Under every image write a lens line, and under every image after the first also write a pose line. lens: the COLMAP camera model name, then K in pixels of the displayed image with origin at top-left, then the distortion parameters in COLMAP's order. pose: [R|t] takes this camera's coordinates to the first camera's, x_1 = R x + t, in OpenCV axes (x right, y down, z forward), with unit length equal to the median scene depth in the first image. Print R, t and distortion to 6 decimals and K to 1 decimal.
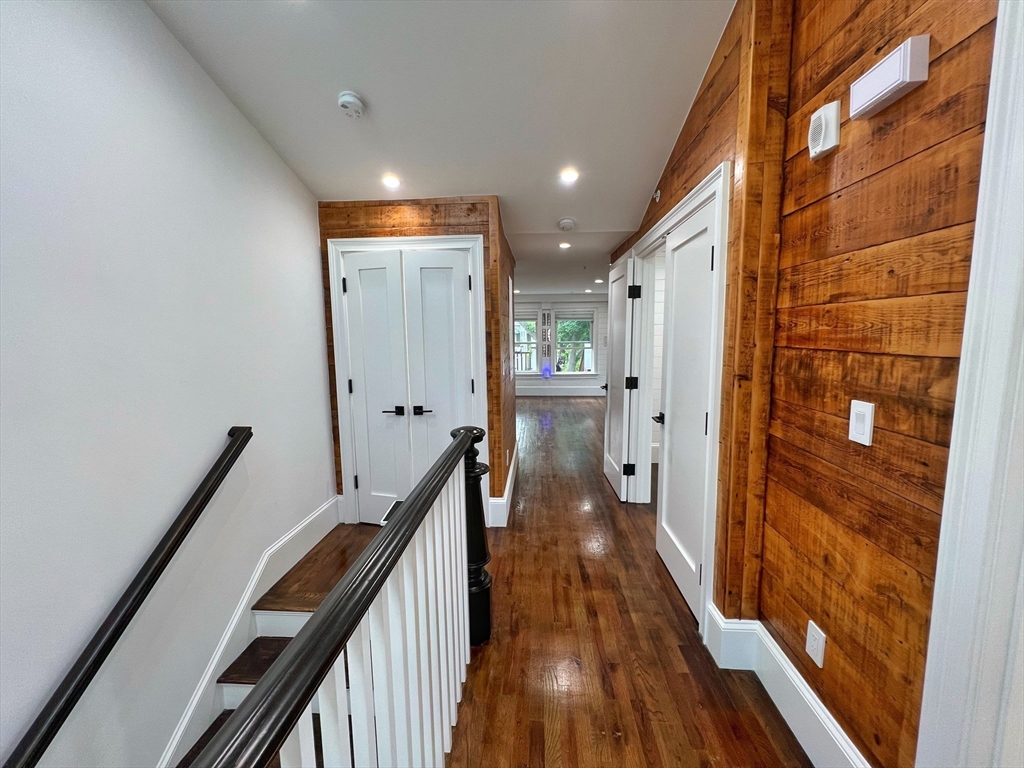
lens RADIAL K [[411.2, 0, 510.5], [0, 411.2, 381.5], [0, 0, 1]] dist [0.000769, 0.000852]
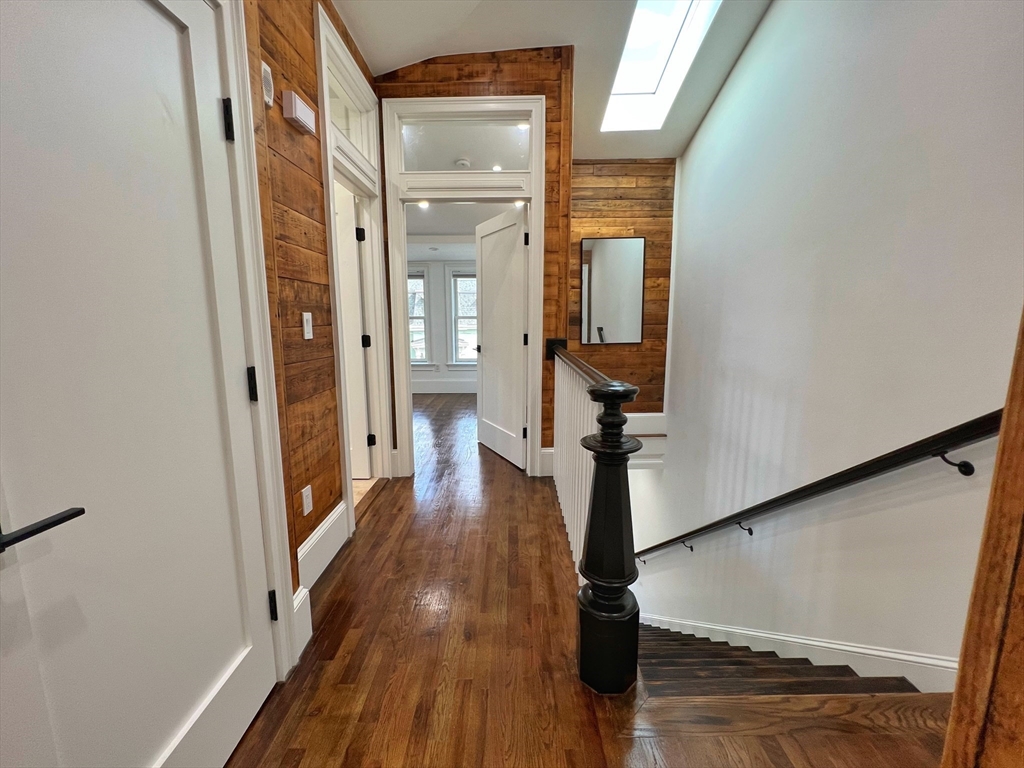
lens RADIAL K [[411.2, 0, 511.6], [0, 411.2, 377.8], [0, 0, 1]] dist [0.000769, 0.000852]
pose [[-0.997887, 0.028328, -0.058473, 0.110213], [0.011571, 0.963046, 0.269088, -0.084111], [0.063934, 0.267843, -0.961339, 1.763584]]
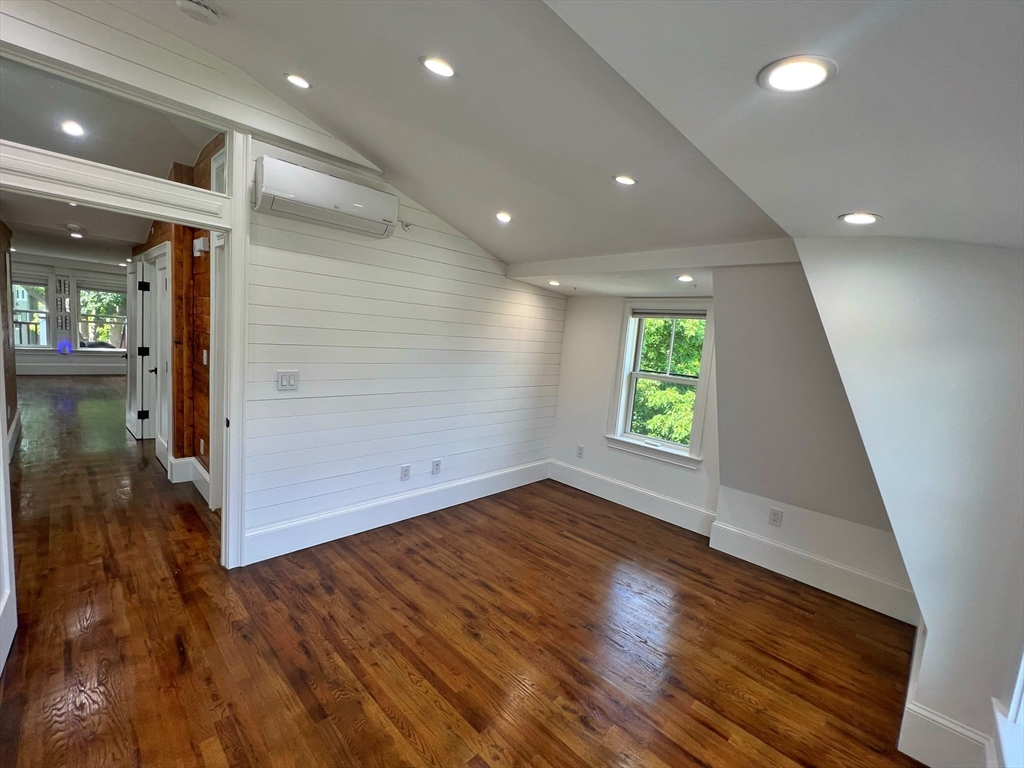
lens RADIAL K [[450.7, 0, 521.5], [0, 450.7, 383.7], [0, 0, 1]] dist [-0.002293, 0.000549]
pose [[0.644913, -0.015905, 0.764090, -0.085719], [-0.004370, 0.999690, 0.024498, 0.131679], [-0.764243, -0.019138, 0.644644, -1.817331]]
